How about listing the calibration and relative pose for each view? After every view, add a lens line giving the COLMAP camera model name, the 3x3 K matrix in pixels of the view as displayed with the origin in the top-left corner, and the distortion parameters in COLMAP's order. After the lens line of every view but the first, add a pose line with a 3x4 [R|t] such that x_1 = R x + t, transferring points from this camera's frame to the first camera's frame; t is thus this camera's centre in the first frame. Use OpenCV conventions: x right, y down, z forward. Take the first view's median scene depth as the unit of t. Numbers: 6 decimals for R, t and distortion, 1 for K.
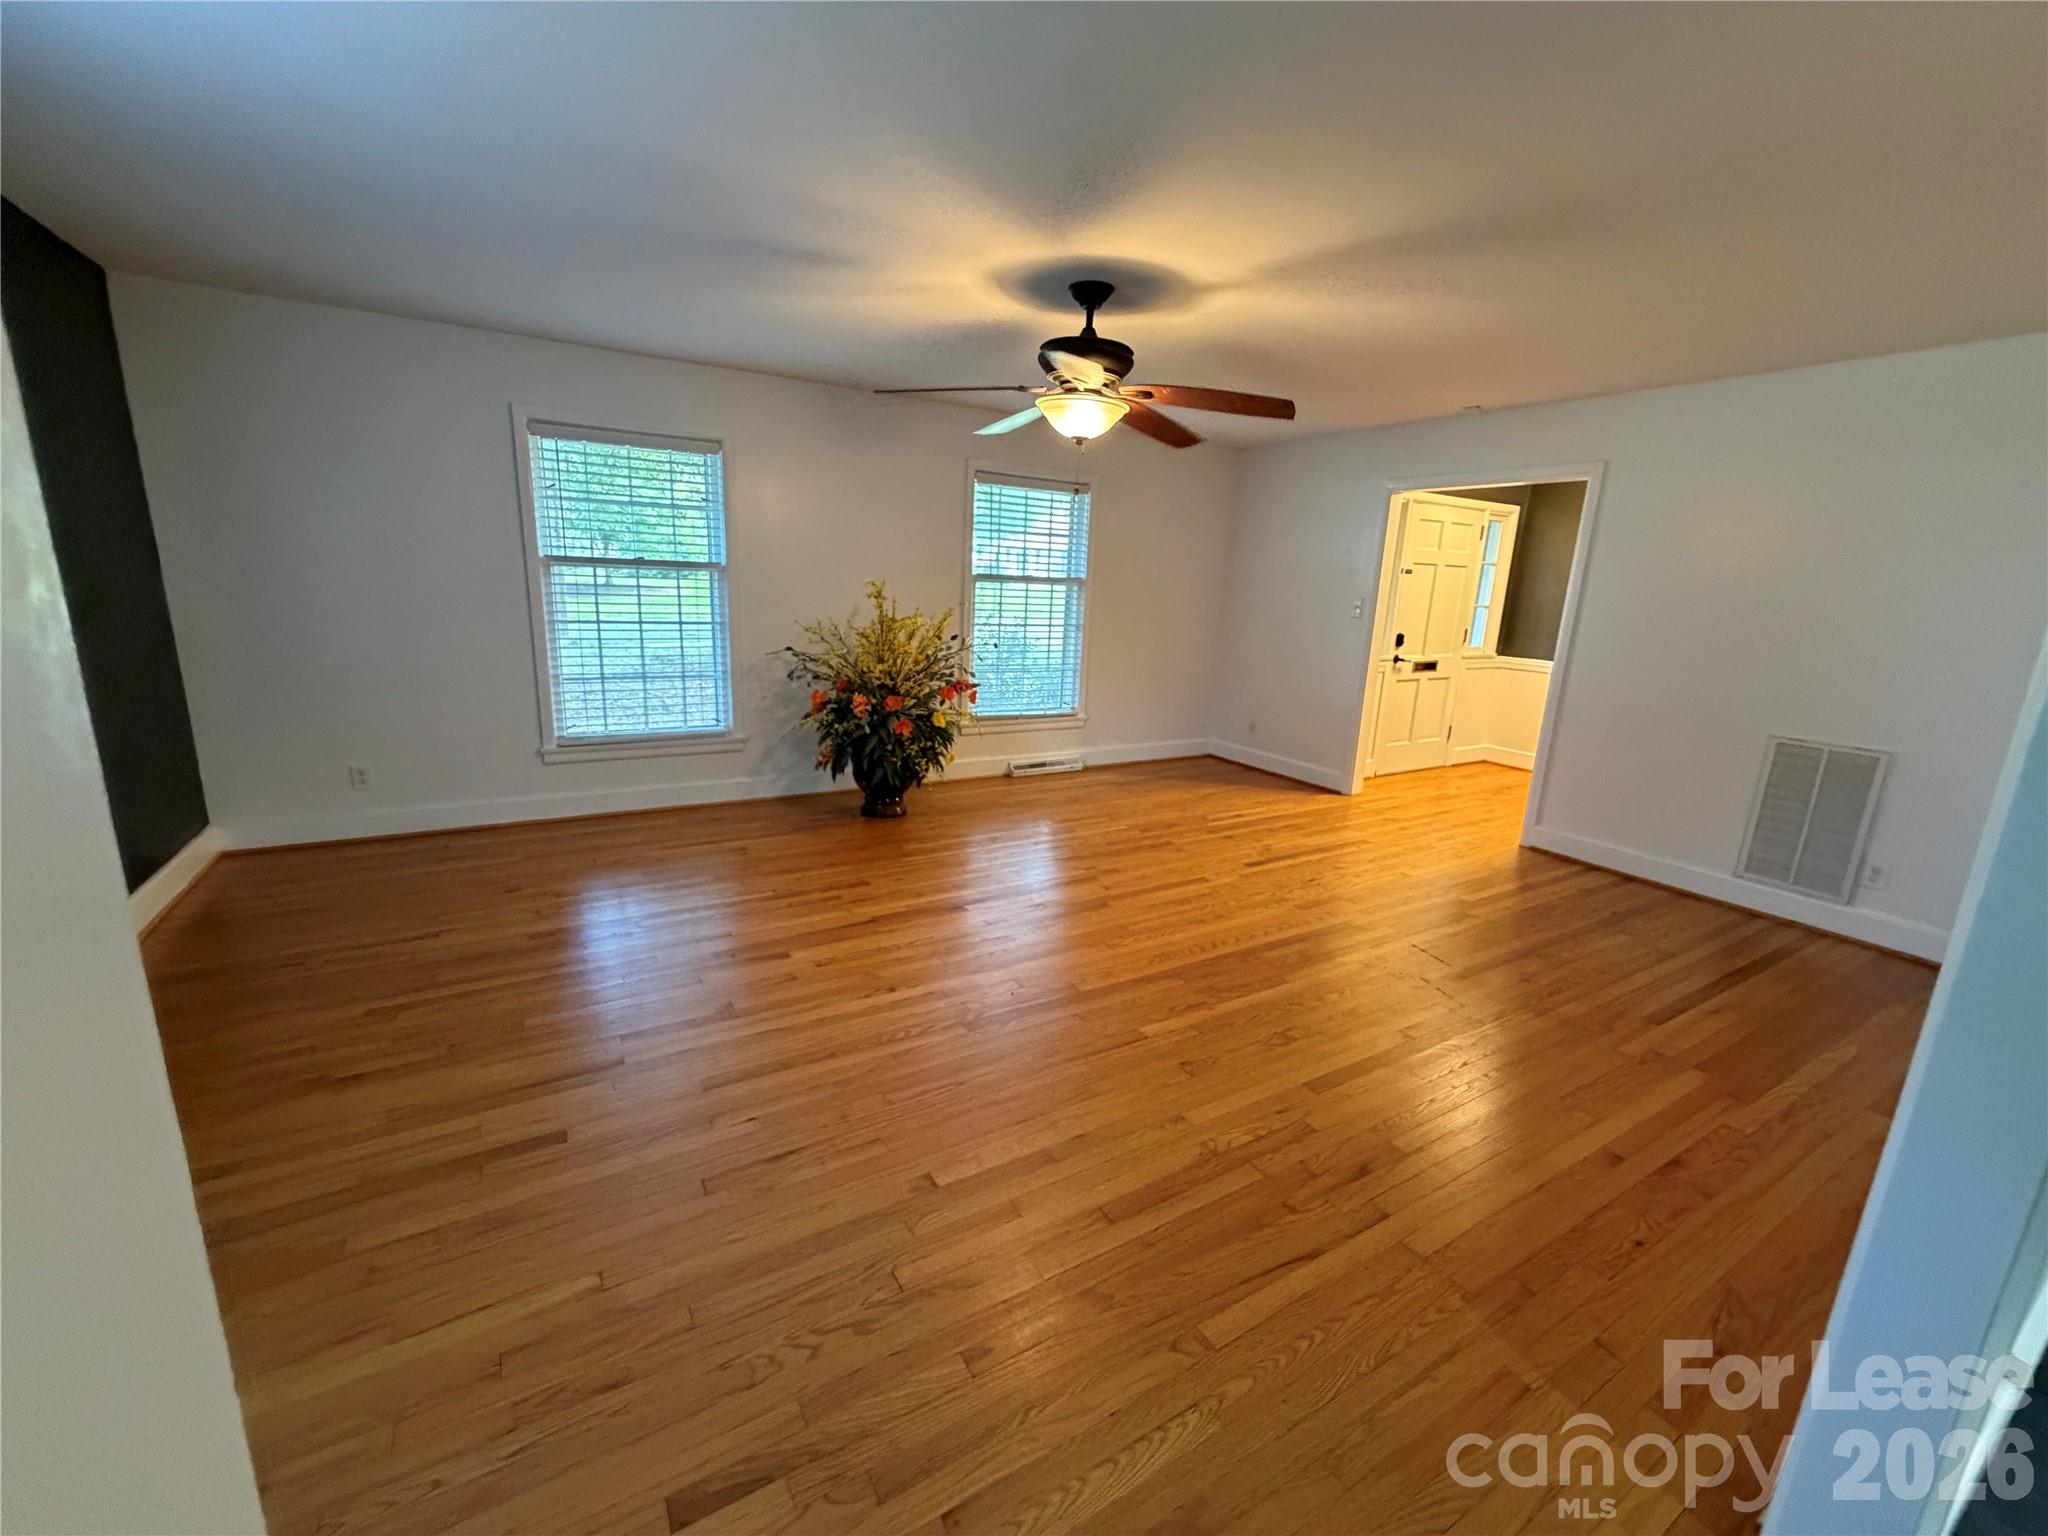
lens RADIAL K [[819.8, 0, 1016.8], [0, 819.8, 766.9], [0, 0, 1]] dist [-0.000252, -0.000033]
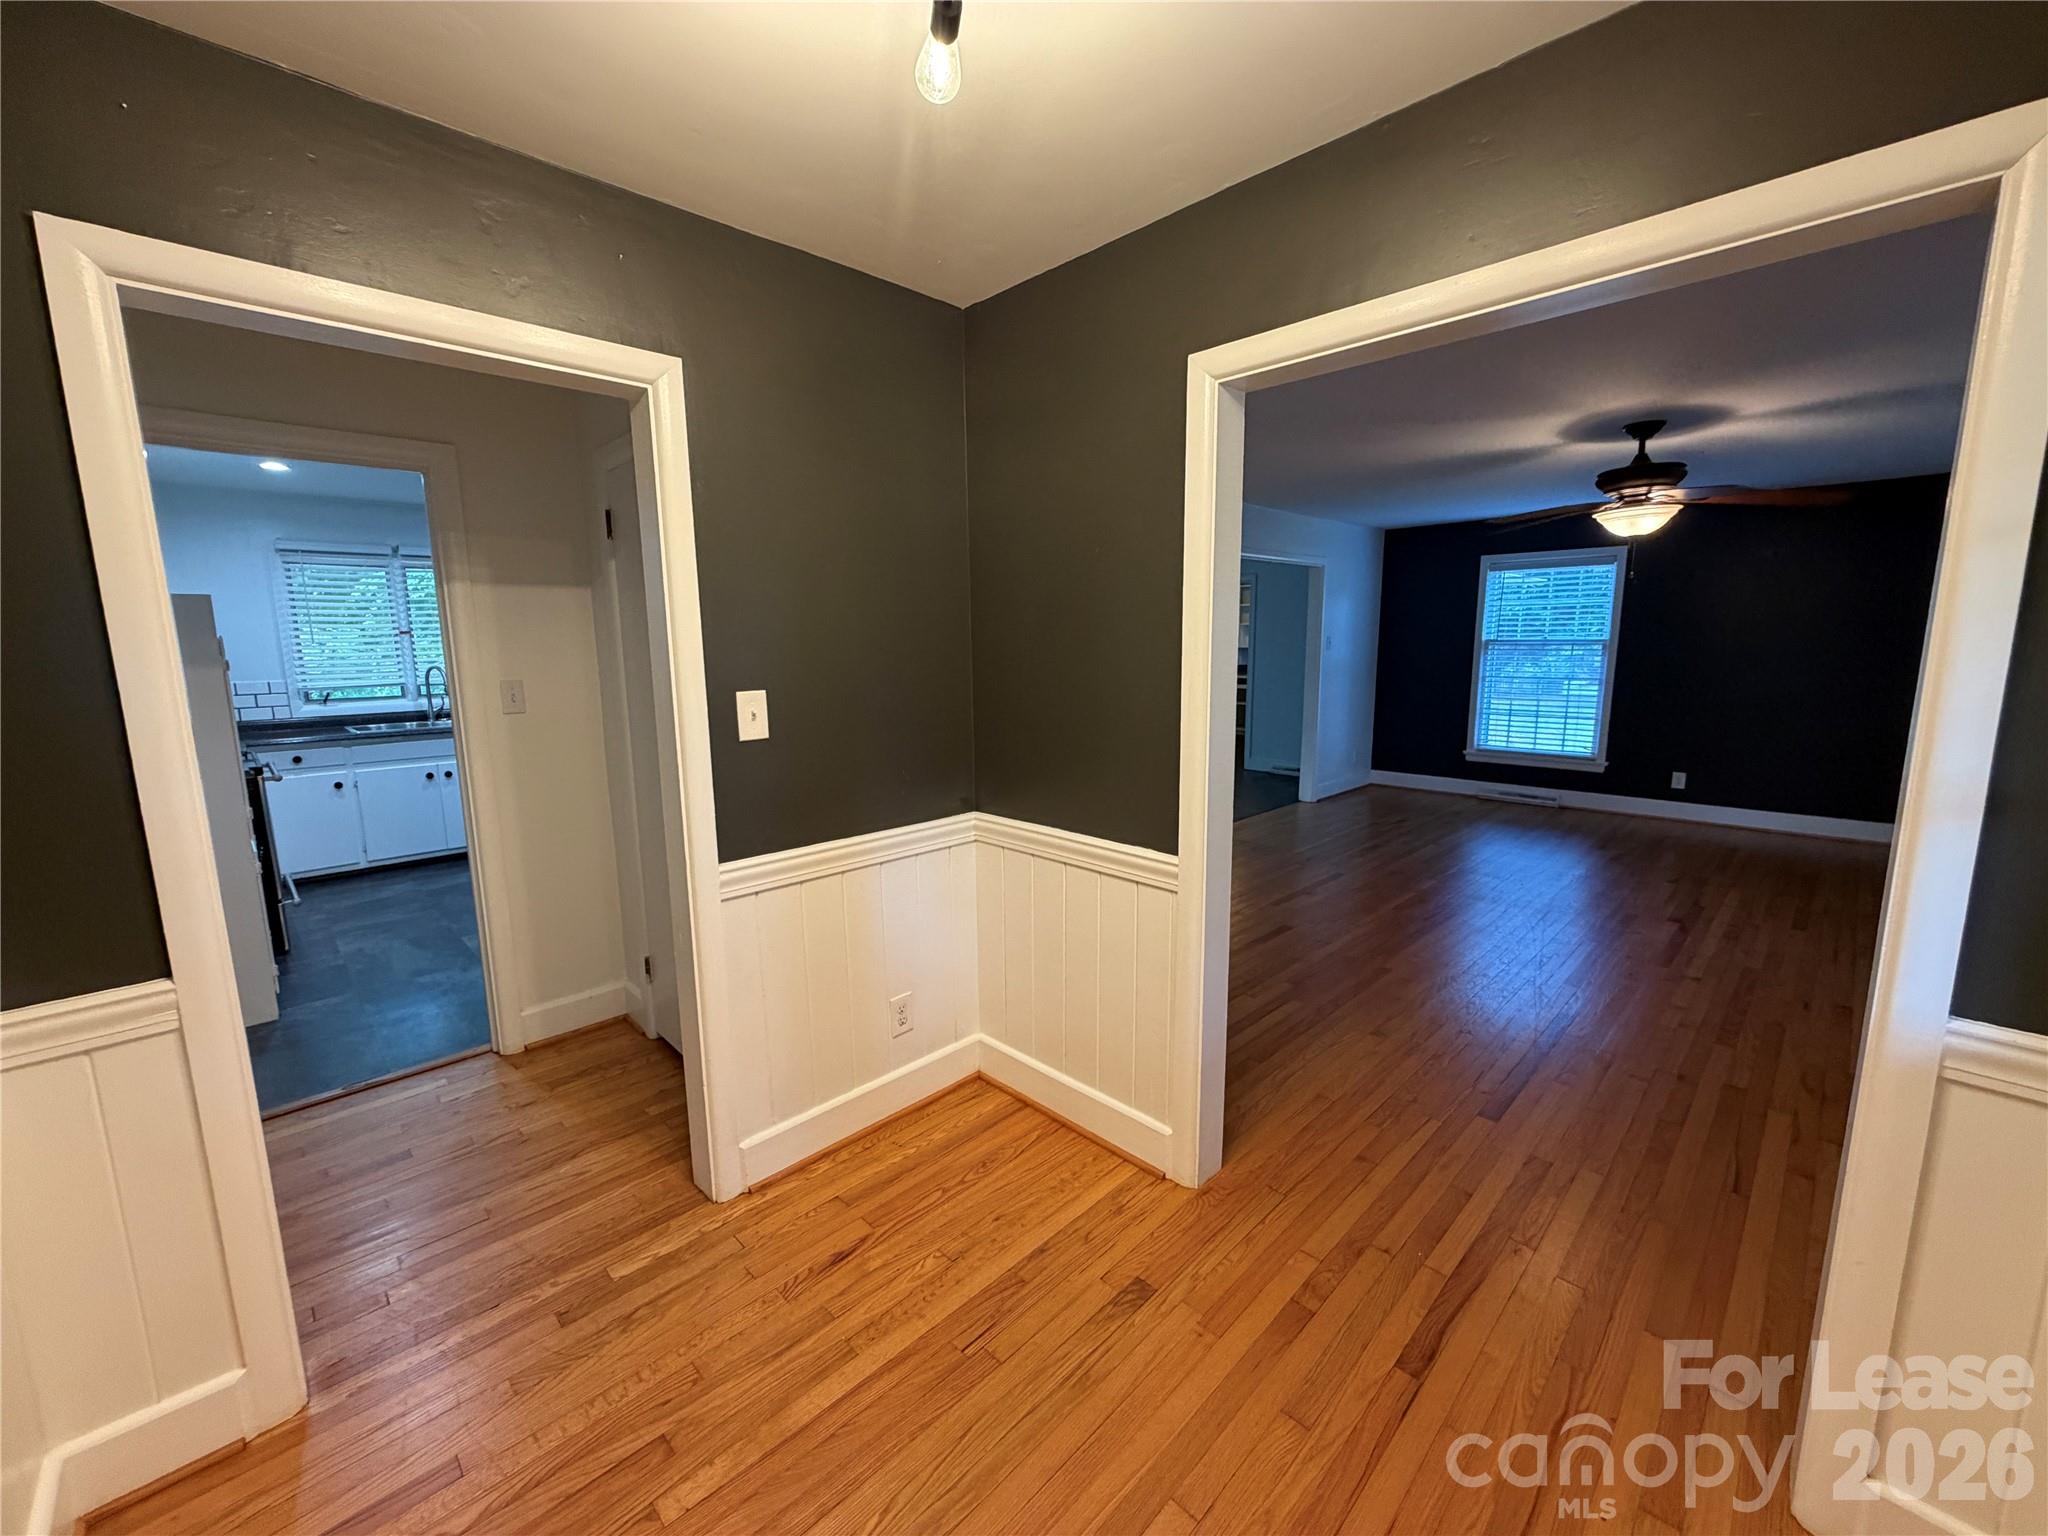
lens RADIAL K [[819.8, 0, 1016.8], [0, 819.8, 766.9], [0, 0, 1]] dist [-0.000252, -0.000033]
pose [[-0.972476, 0.005863, -0.232929, 1.236007], [-0.080615, 0.929477, 0.359963, -0.417724], [0.218613, 0.368832, -0.903422, 1.941054]]
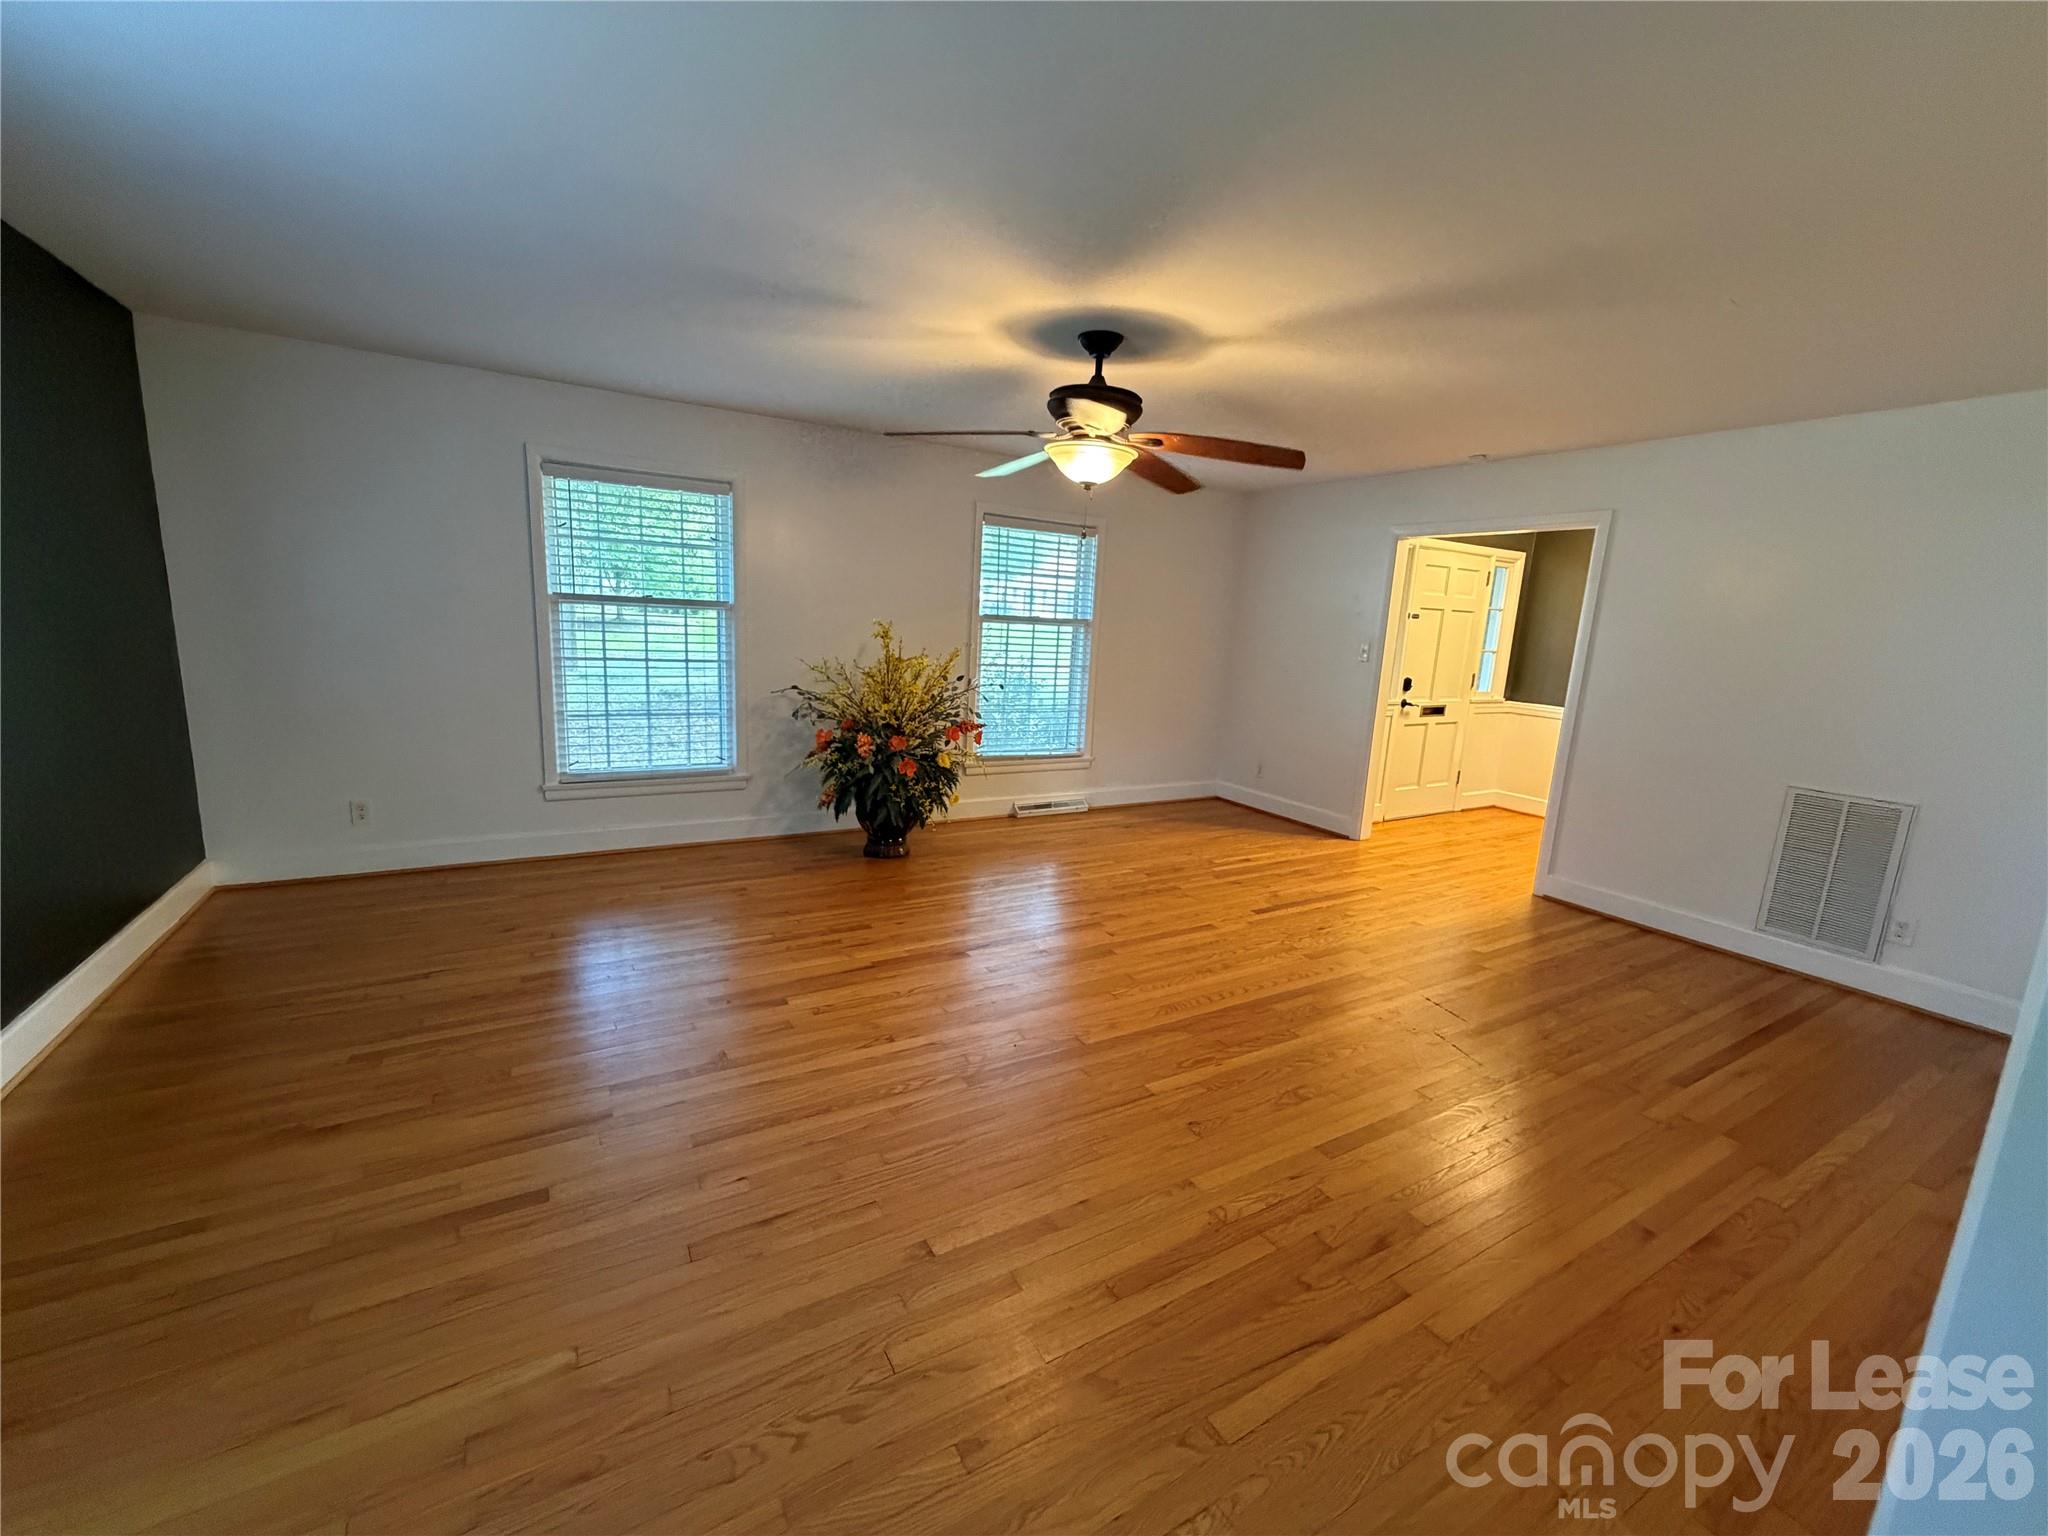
lens RADIAL K [[819.8, 0, 1016.8], [0, 819.8, 766.9], [0, 0, 1]] dist [-0.000252, -0.000033]
pose [[0.999922, 0.010929, -0.005997, -0.000446], [-0.011189, 0.998915, -0.045203, -0.008046], [0.005496, 0.045267, 0.998960, 0.013115]]
